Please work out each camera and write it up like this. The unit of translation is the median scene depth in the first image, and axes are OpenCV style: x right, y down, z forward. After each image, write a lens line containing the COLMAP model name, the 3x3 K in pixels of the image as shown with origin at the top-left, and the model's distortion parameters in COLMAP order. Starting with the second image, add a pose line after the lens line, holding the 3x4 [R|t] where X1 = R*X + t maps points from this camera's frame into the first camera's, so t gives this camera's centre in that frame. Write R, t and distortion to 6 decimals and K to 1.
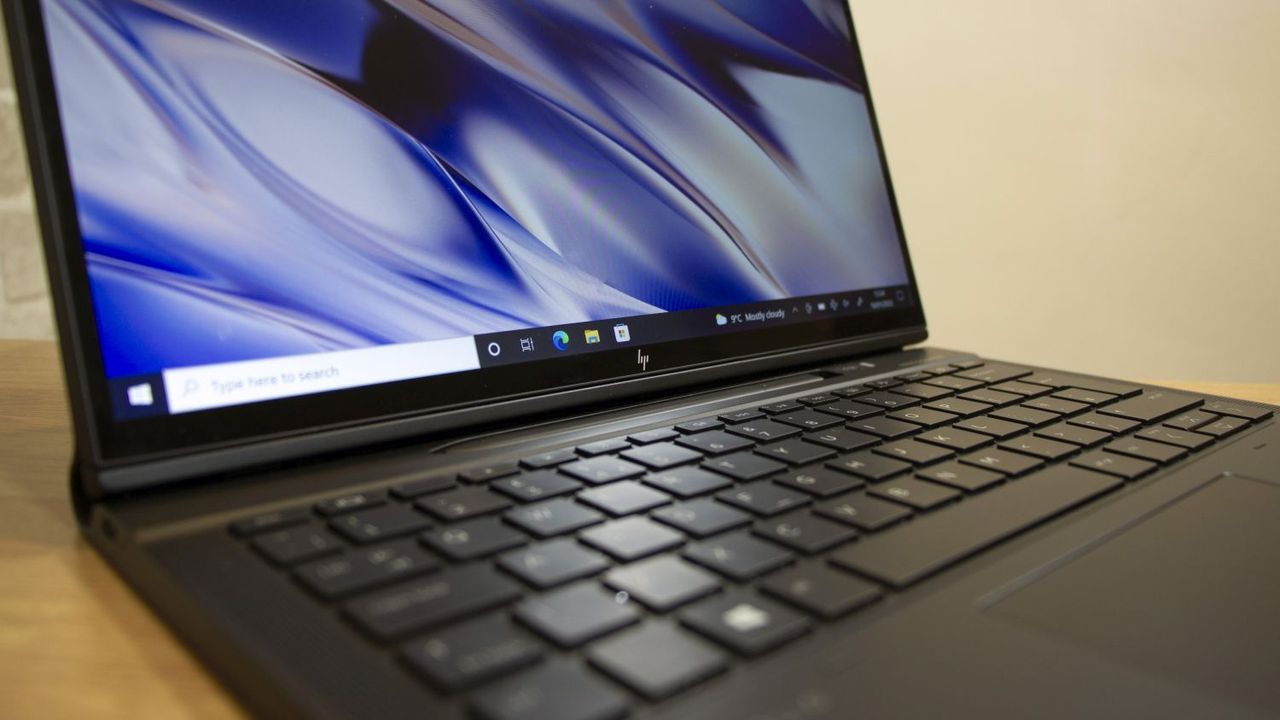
lens RADIAL K [[1031.3, 0, 644.2], [0, 1031.3, 344.7], [0, 0, 1]] dist [-0.013306, 0.010290]
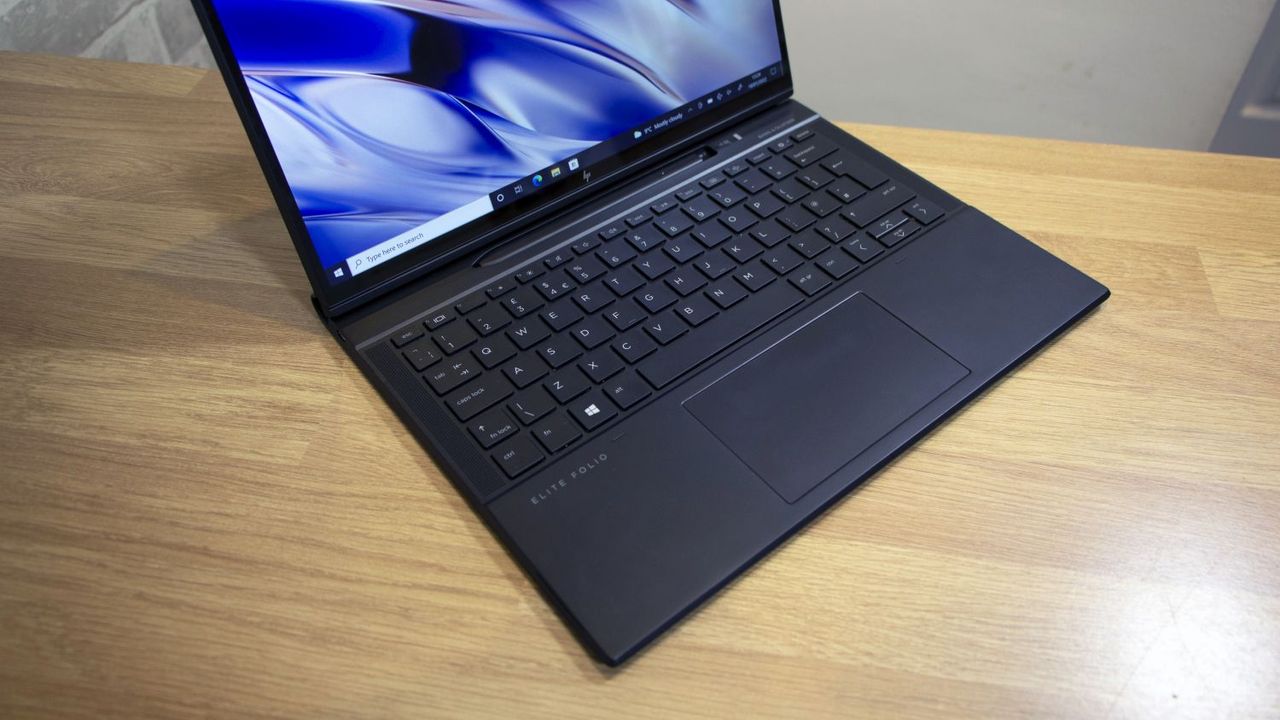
lens RADIAL K [[1031.3, 0, 644.2], [0, 1031.3, 344.7], [0, 0, 1]] dist [-0.013306, 0.010290]
pose [[0.998130, 0.024946, -0.055804, 0.225937], [0.011803, 0.817091, 0.576388, -0.853338], [0.059975, -0.575969, 0.815269, -0.660719]]
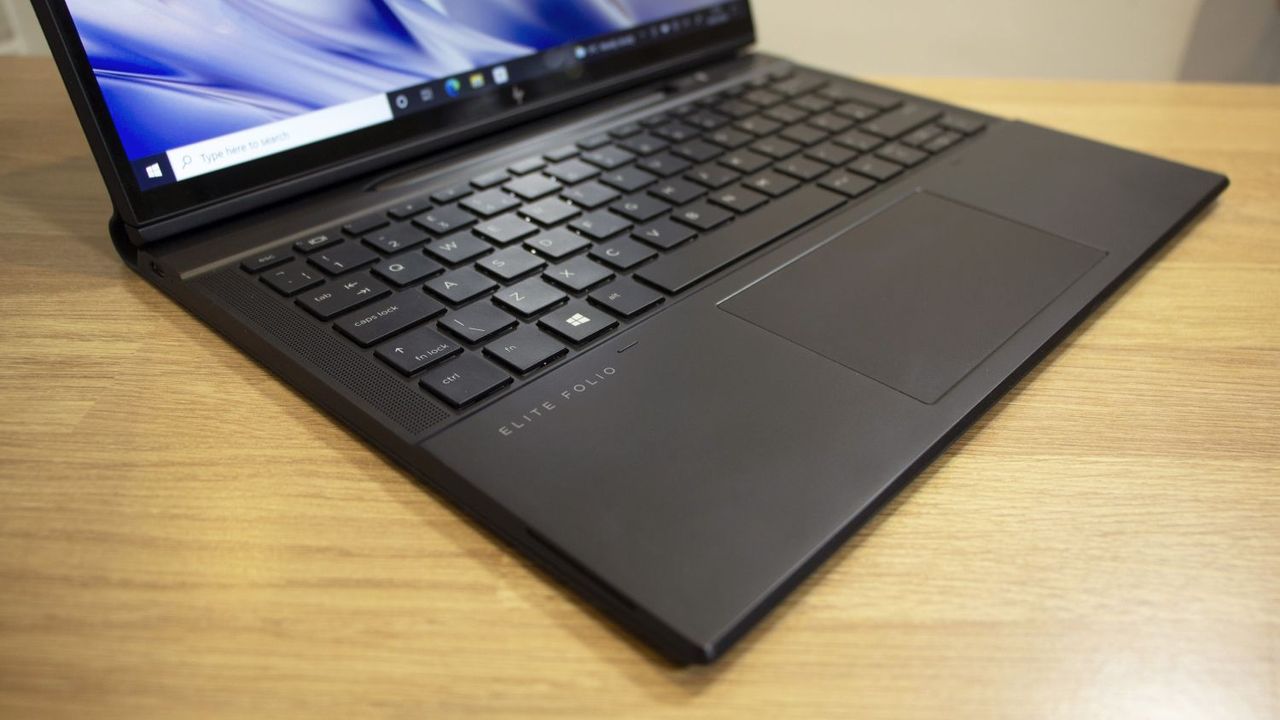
lens RADIAL K [[1029.9, 0, 656.9], [0, 1029.9, 357.1], [0, 0, 1]] dist [-0.016959, 0.005930]
pose [[0.994423, -0.046917, 0.094458, 0.038400], [0.006684, 0.921841, 0.387511, -0.200957], [-0.105256, -0.384719, 0.917013, -0.357598]]
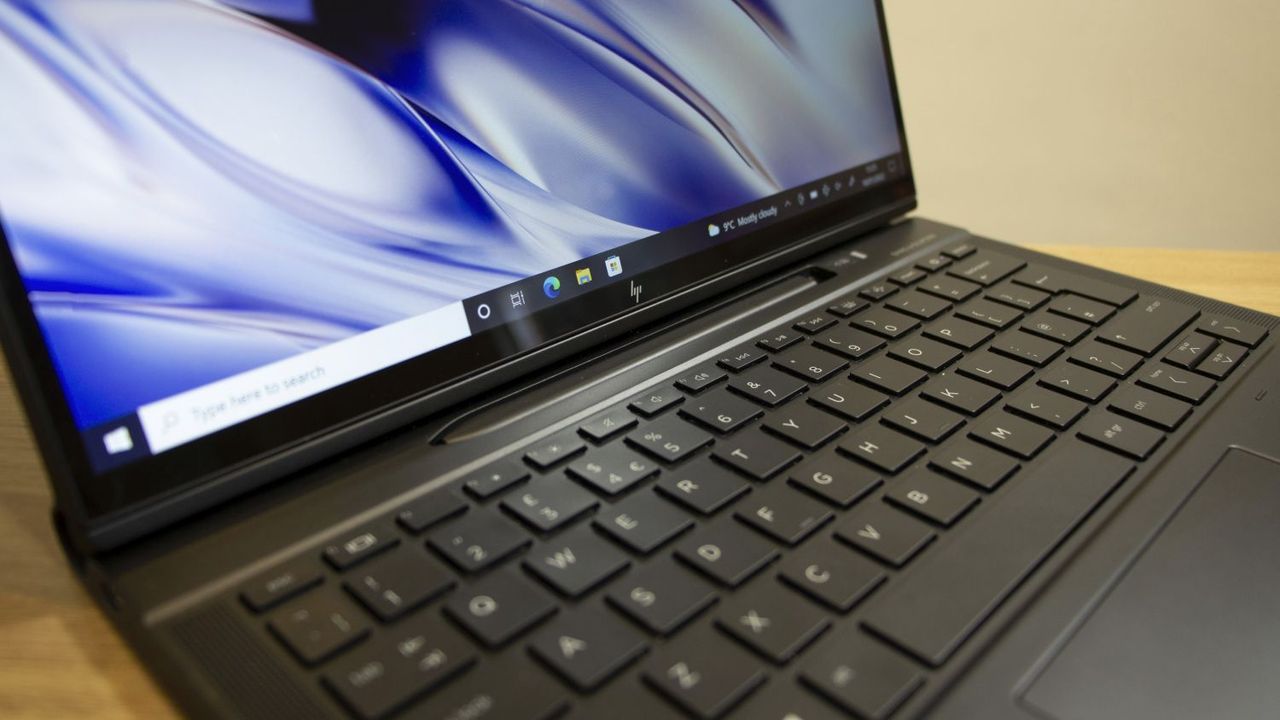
lens RADIAL K [[1031.3, 0, 644.2], [0, 1031.3, 344.7], [0, 0, 1]] dist [-0.013306, 0.010290]
pose [[0.997915, -0.026753, 0.058736, -0.056634], [0.009582, 0.961374, 0.275078, -0.222521], [-0.063826, -0.273941, 0.959626, 0.087662]]
